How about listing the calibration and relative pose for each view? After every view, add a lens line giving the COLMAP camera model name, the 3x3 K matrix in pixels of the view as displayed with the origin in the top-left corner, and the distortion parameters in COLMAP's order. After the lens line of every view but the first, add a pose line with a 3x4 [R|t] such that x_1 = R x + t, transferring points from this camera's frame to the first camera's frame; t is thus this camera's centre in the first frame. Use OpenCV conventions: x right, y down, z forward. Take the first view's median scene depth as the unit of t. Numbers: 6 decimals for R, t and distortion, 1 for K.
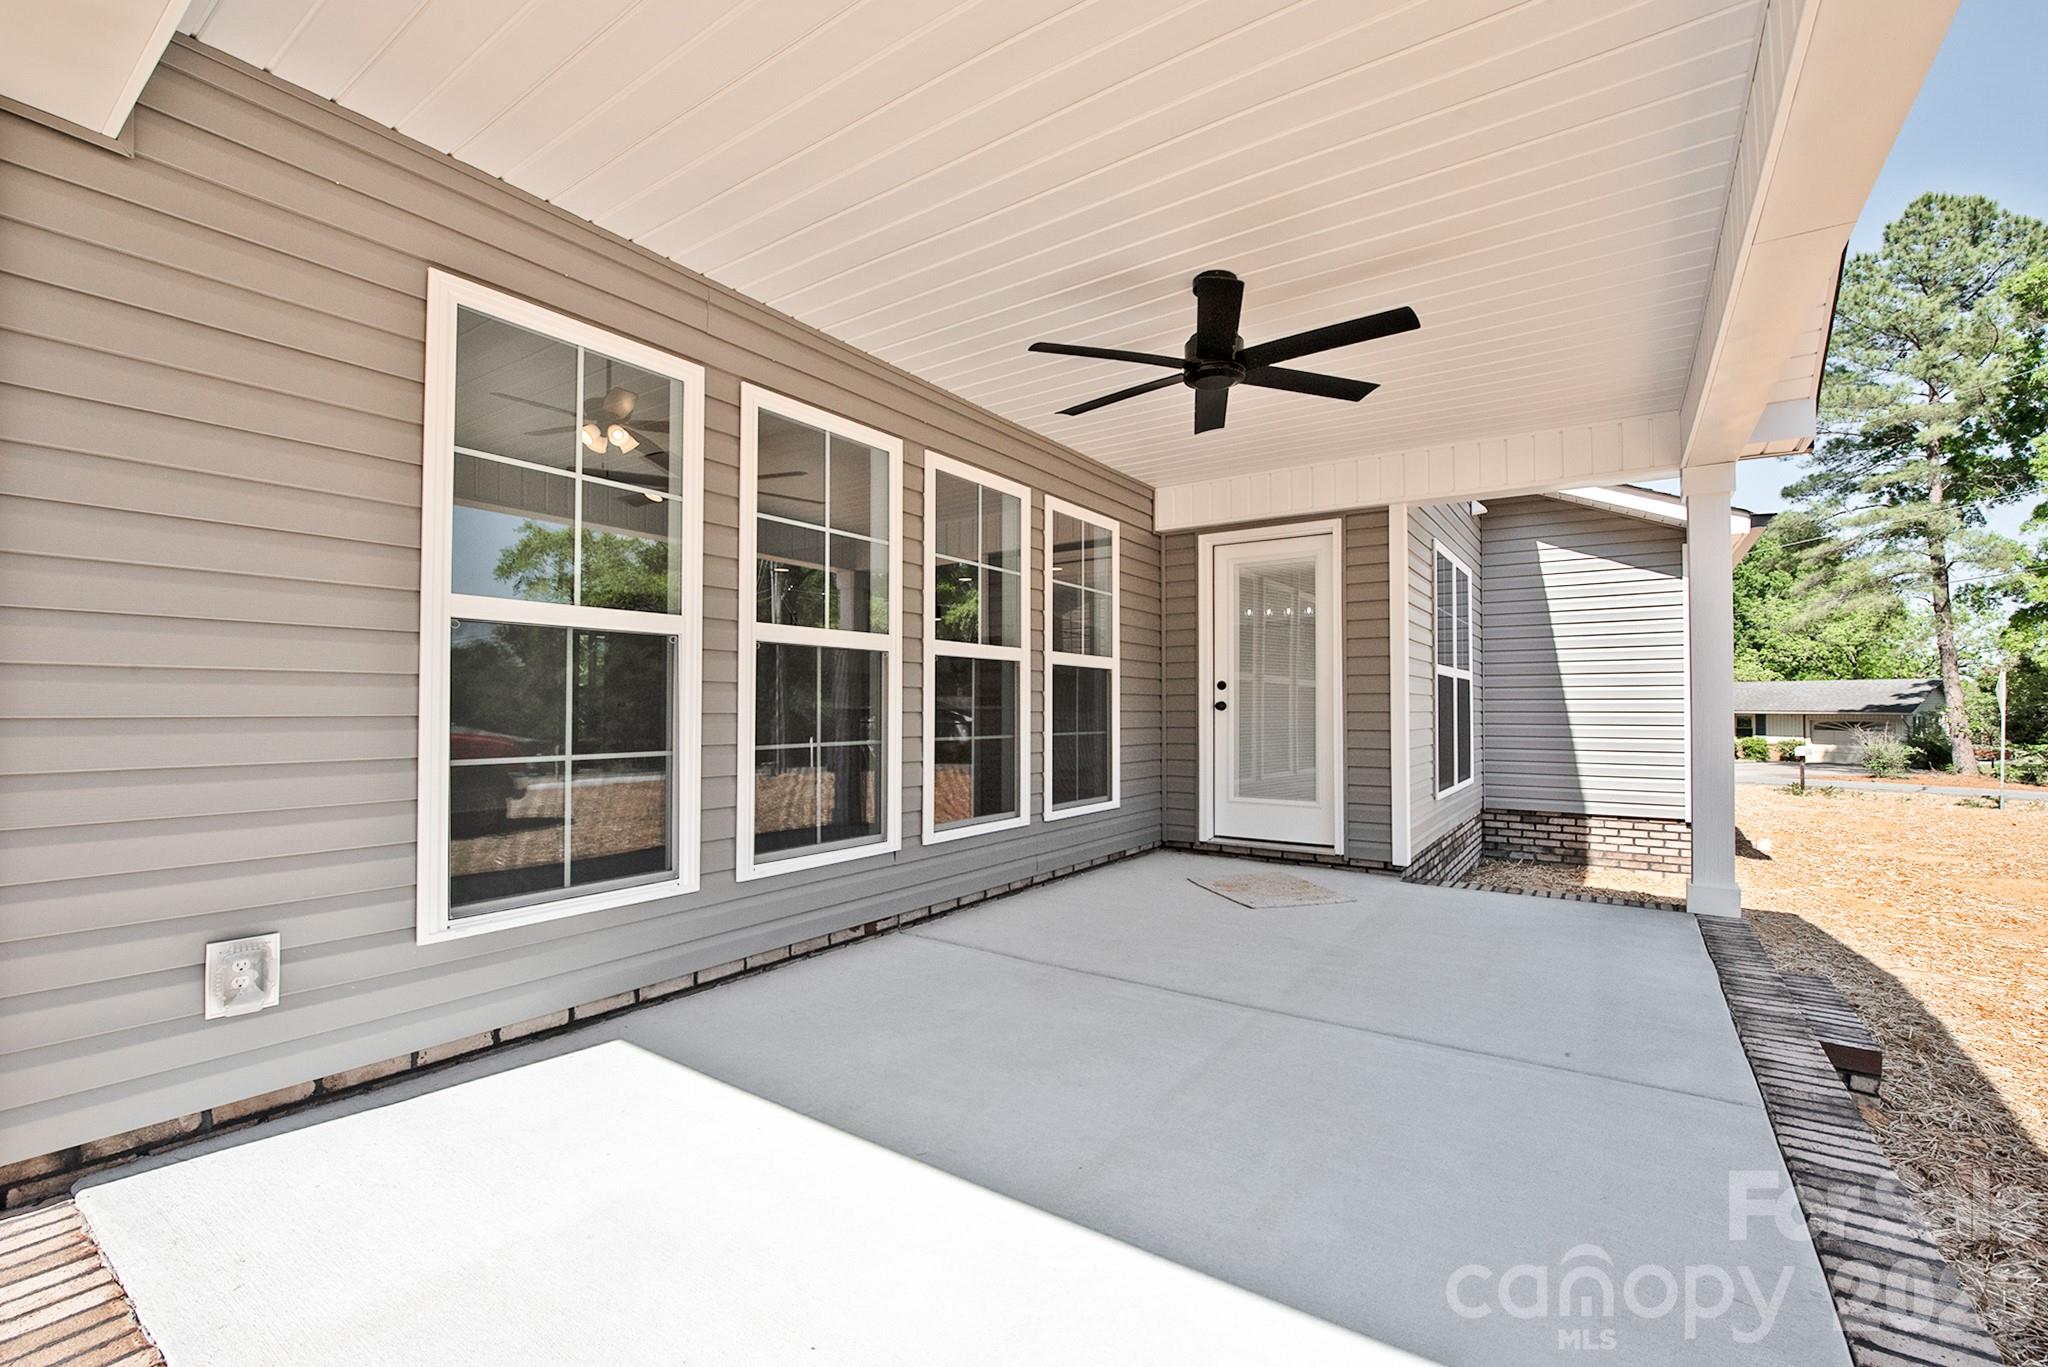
lens RADIAL K [[828.8, 0, 1036.8], [0, 828.8, 693.8], [0, 0, 1]] dist [-0.019112, -0.001771]
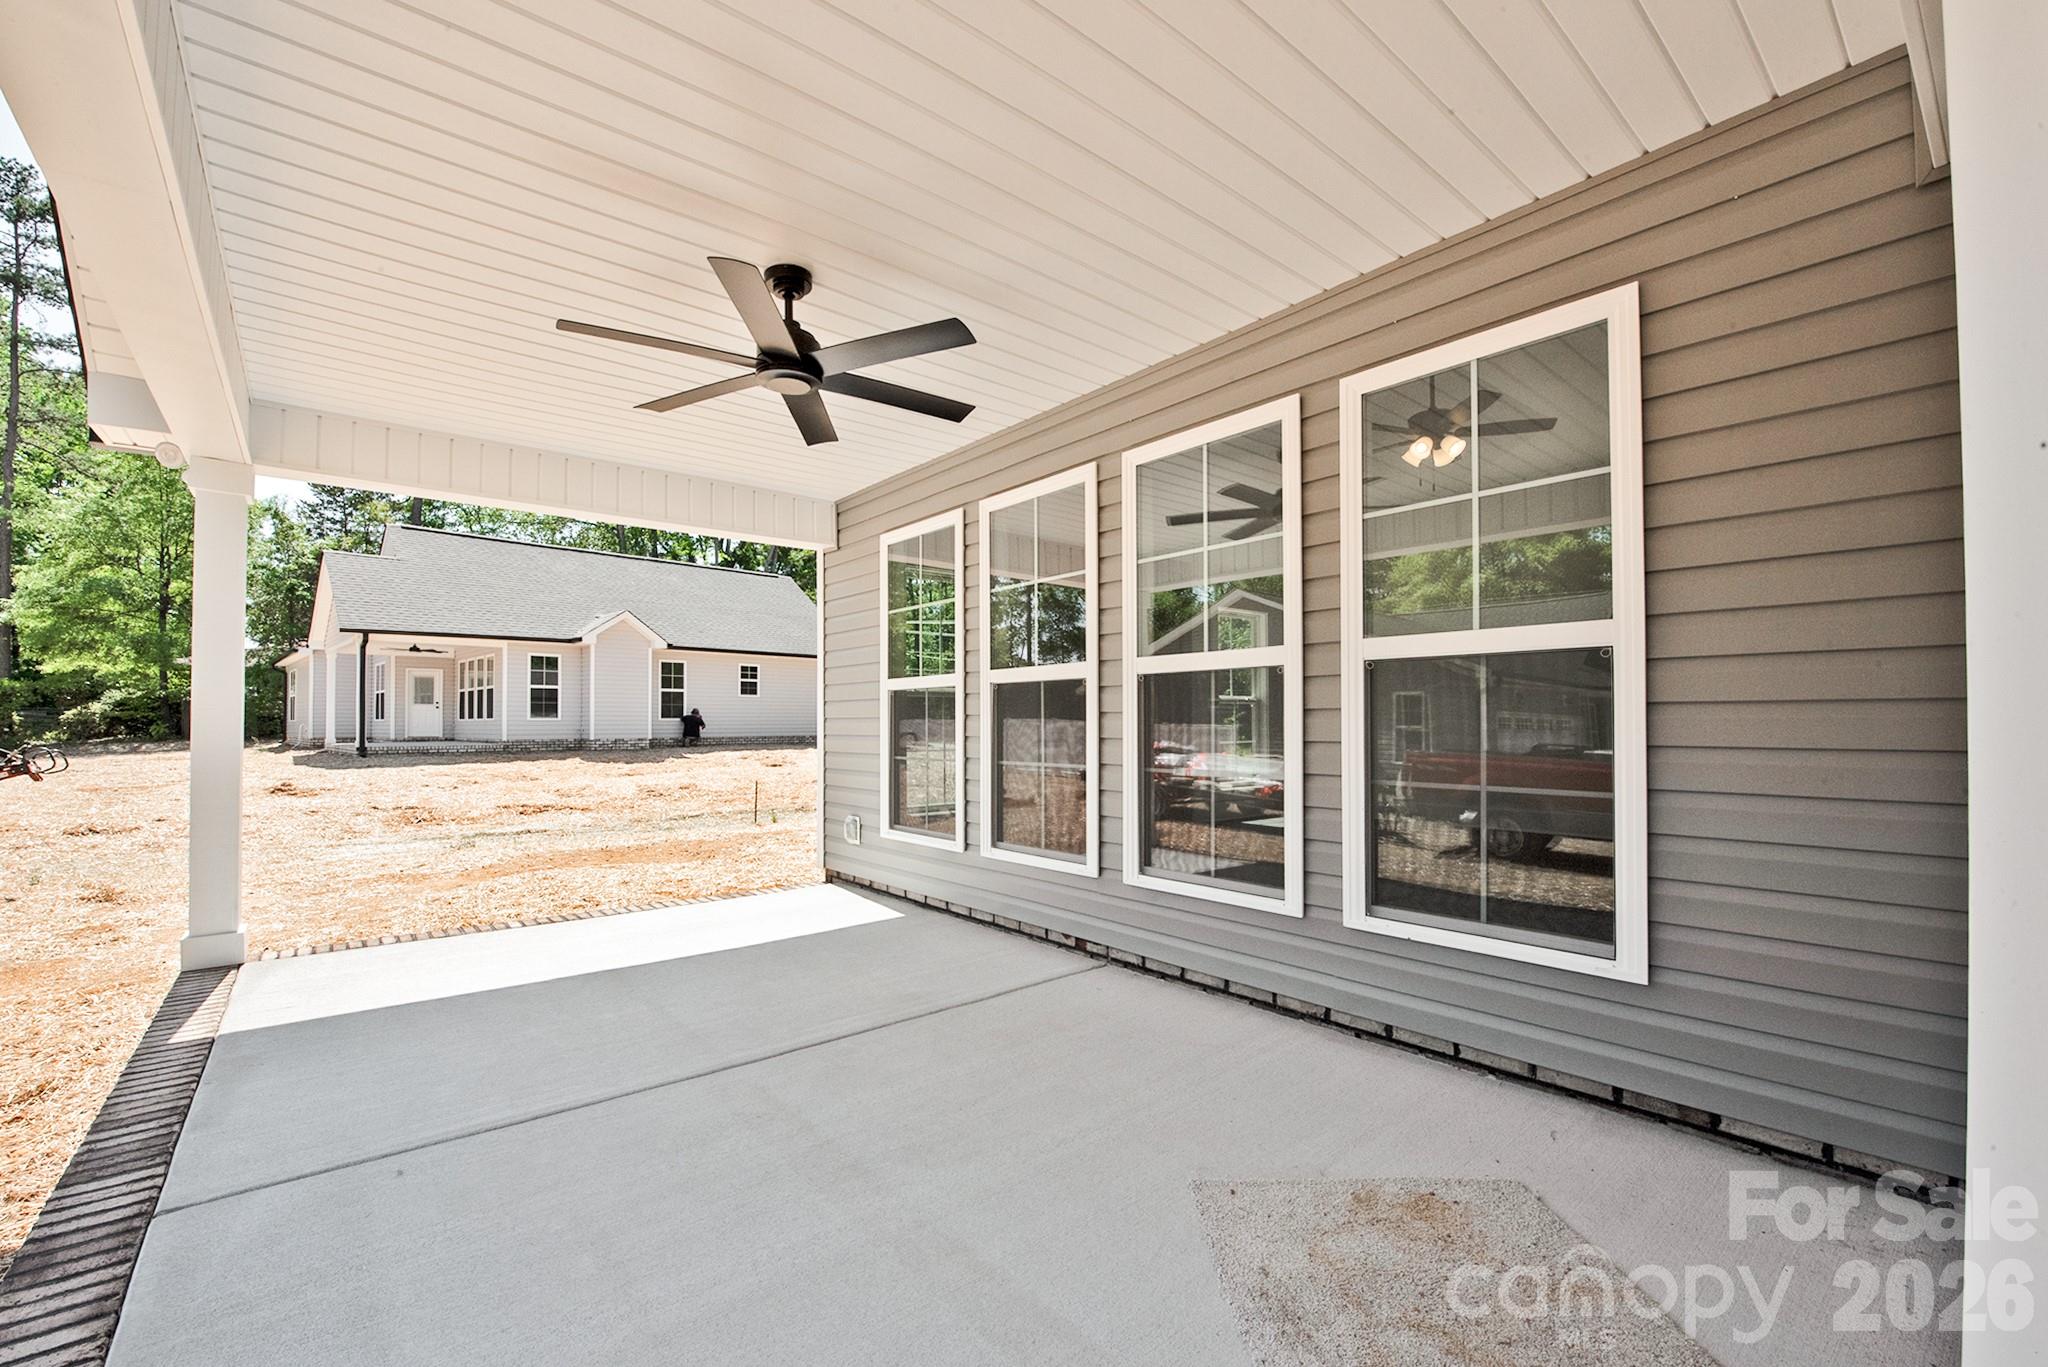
lens RADIAL K [[828.8, 0, 990.6], [0, 828.8, 721.7], [0, 0, 1]] dist [-0.019112, -0.001771]
pose [[-0.274167, -0.012732, -0.961598, 0.634513], [0.008420, 0.999842, -0.015639, 0.013367], [0.961645, -0.012384, -0.274017, 0.891815]]
